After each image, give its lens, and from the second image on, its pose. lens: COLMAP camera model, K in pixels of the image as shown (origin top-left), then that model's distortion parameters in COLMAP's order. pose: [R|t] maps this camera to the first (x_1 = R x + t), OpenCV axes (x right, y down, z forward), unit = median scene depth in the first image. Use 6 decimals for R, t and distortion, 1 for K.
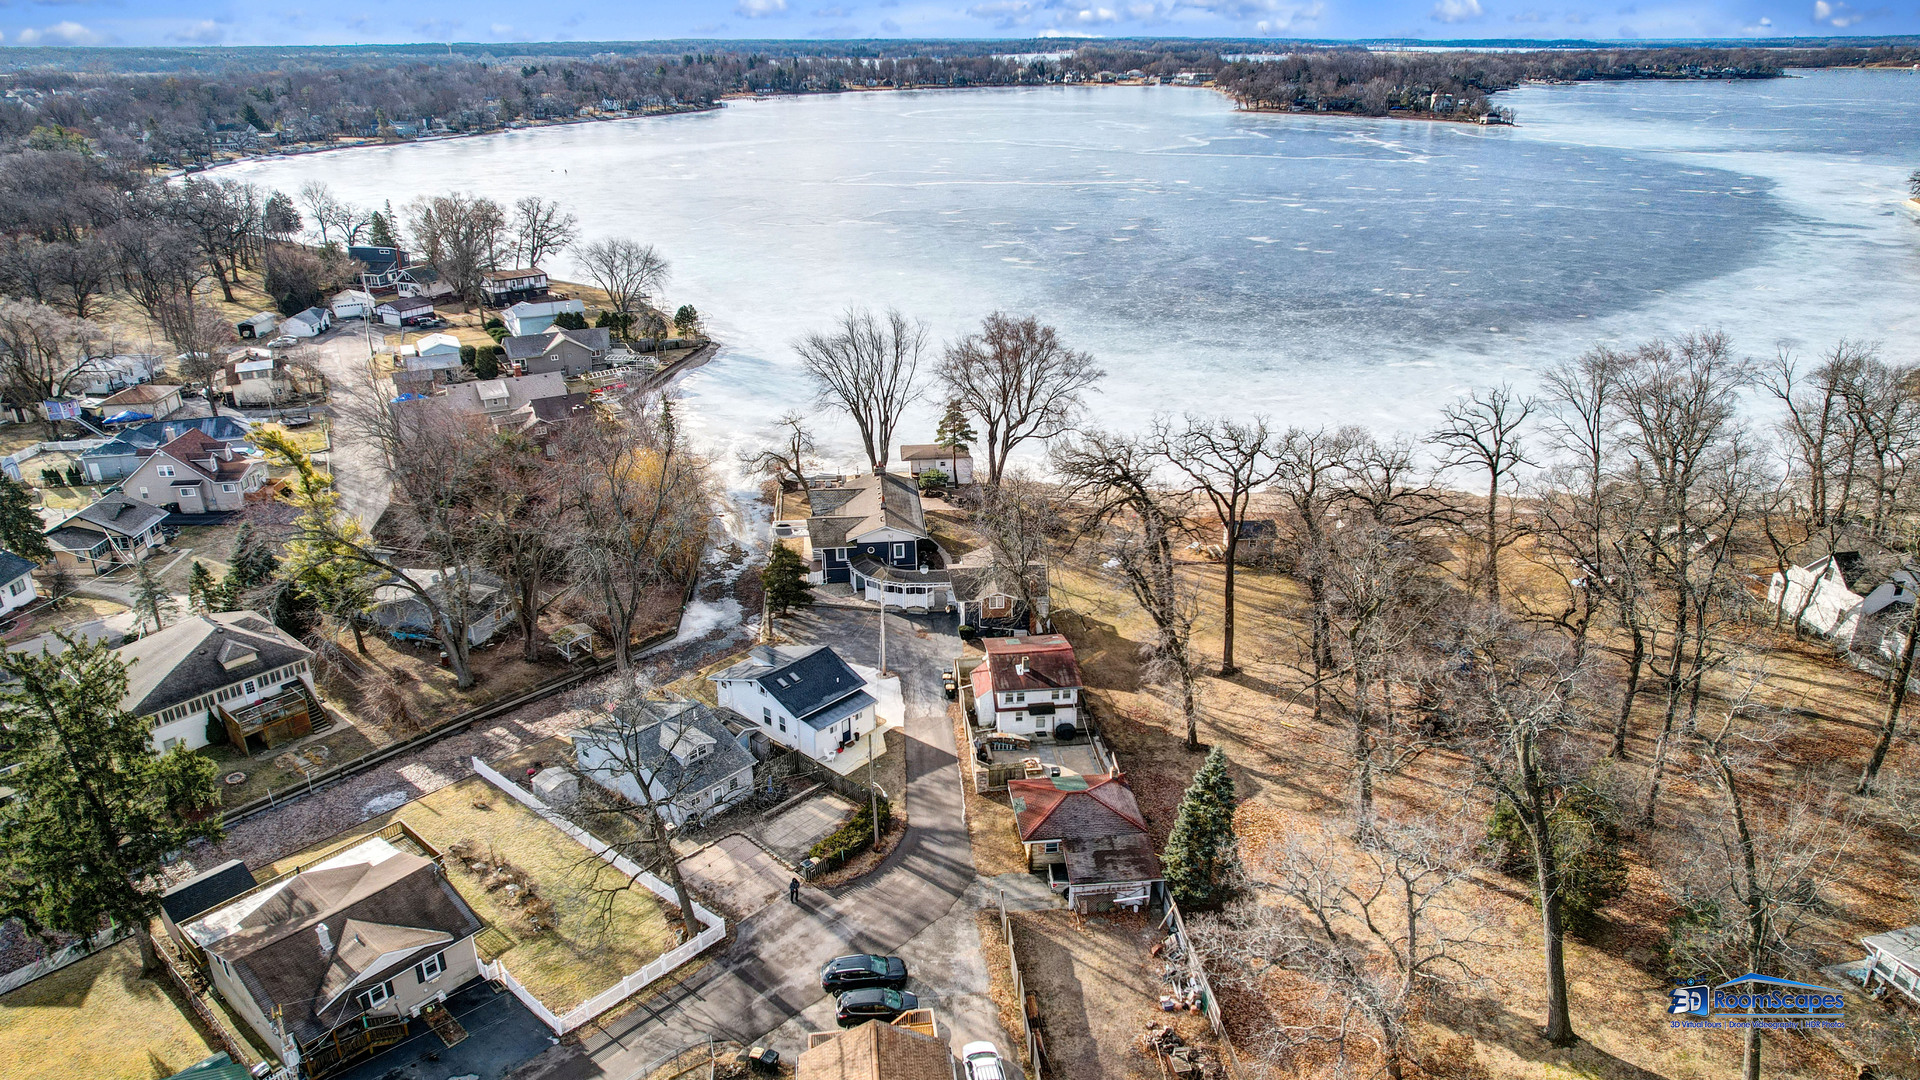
lens RADIAL K [[1218.2, 0, 971.3], [0, 1218.2, 540.1], [0, 0, 1]] dist [-0.047299, 0.034197]
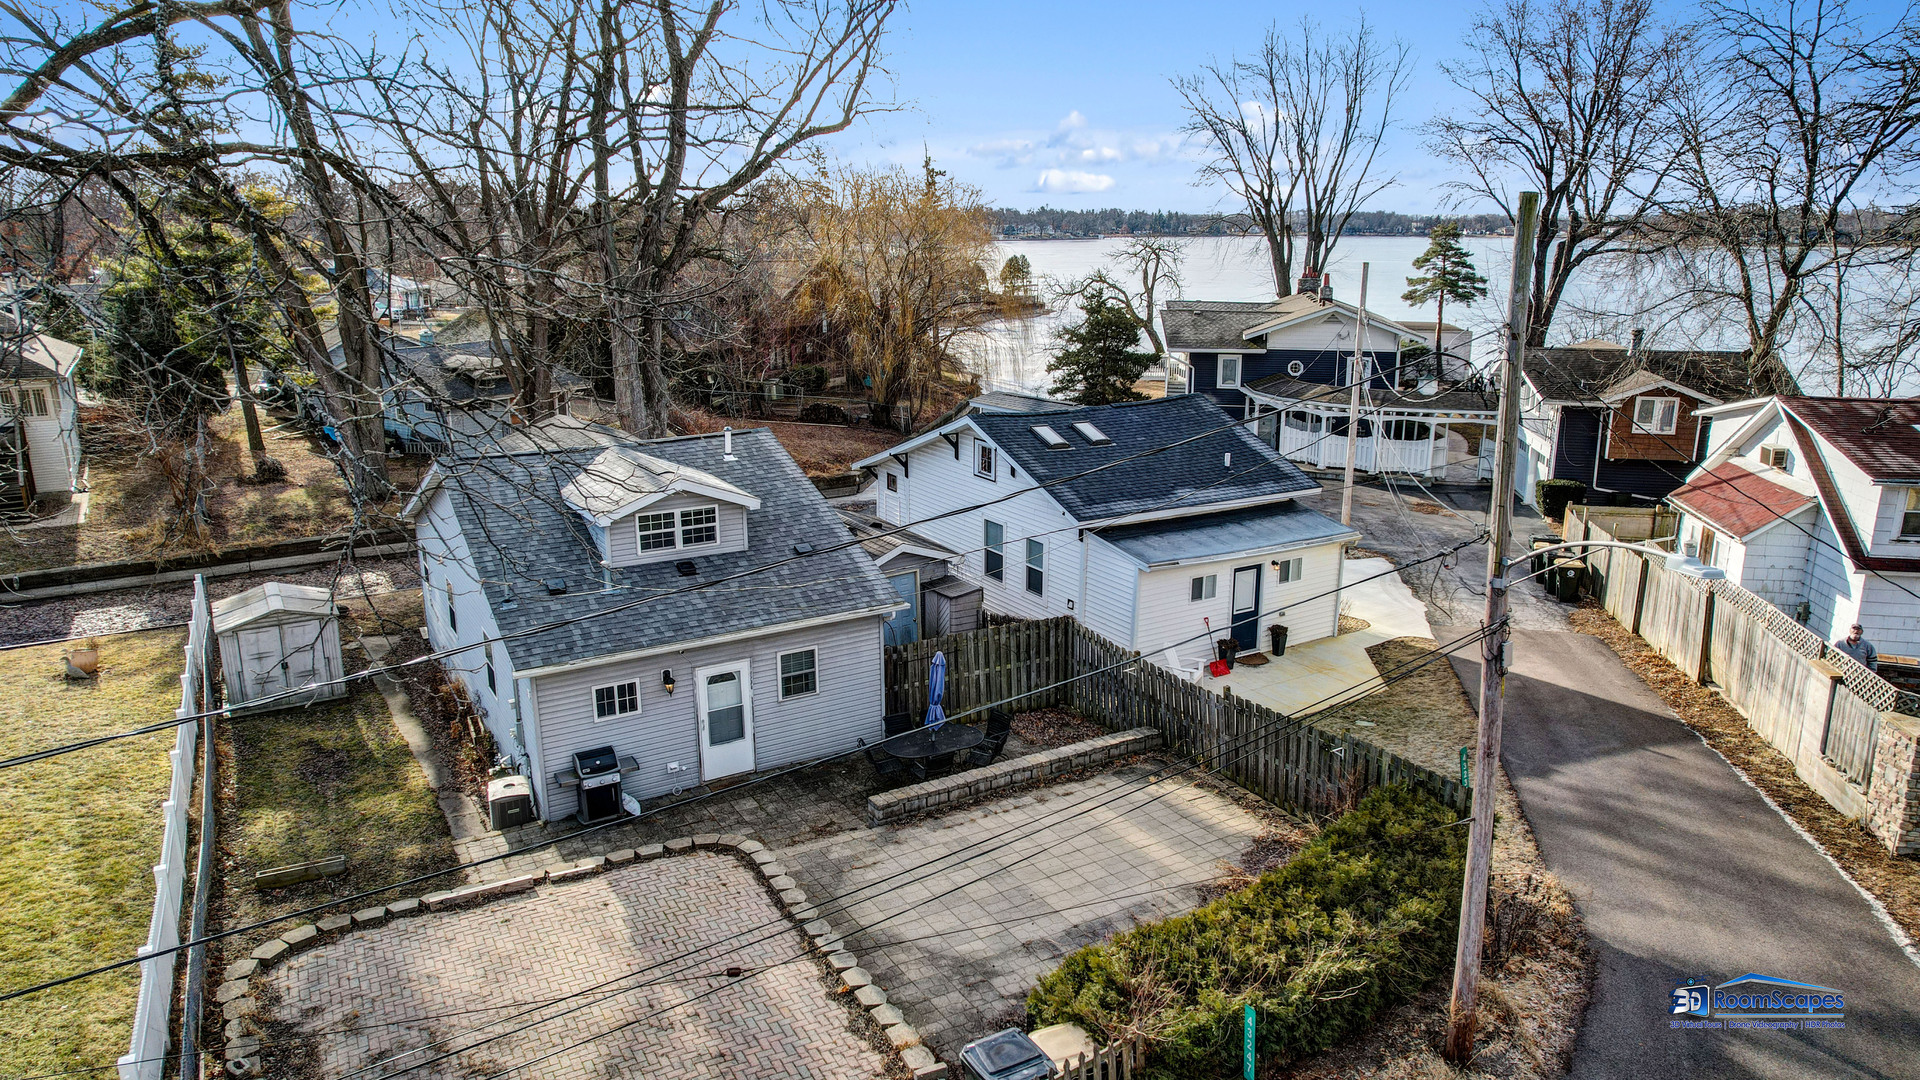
lens RADIAL K [[1218.2, 0, 971.3], [0, 1218.2, 540.1], [0, 0, 1]] dist [-0.047299, 0.034197]
pose [[0.956544, 0.073533, -0.282162, -0.084978], [-0.112909, 0.985595, -0.125915, 0.185617], [0.268839, 0.152302, 0.951068, 0.705652]]
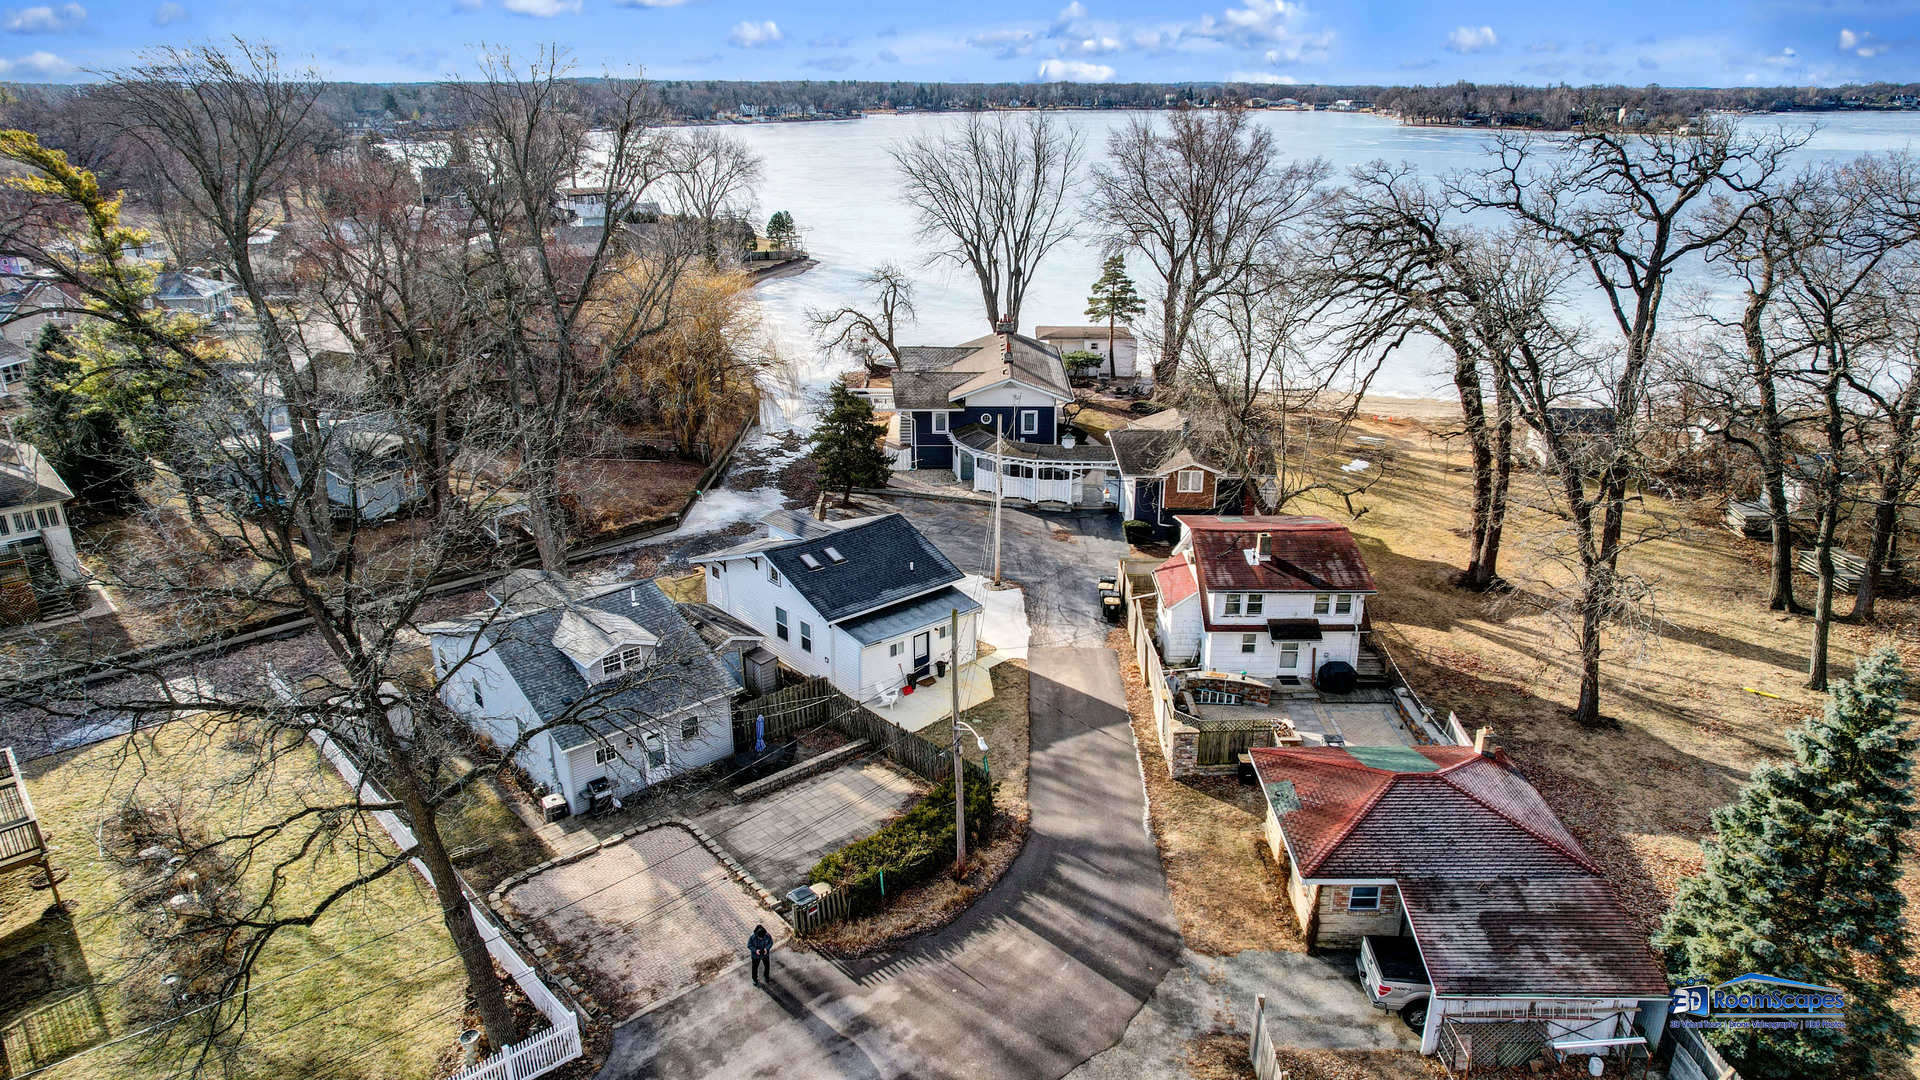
lens RADIAL K [[1218.2, 0, 971.3], [0, 1218.2, 540.1], [0, 0, 1]] dist [-0.047299, 0.034197]
pose [[0.993880, 0.042614, -0.101918, -0.027942], [-0.046320, 0.998339, -0.034270, 0.123679], [0.100289, 0.038781, 0.994202, 0.464464]]
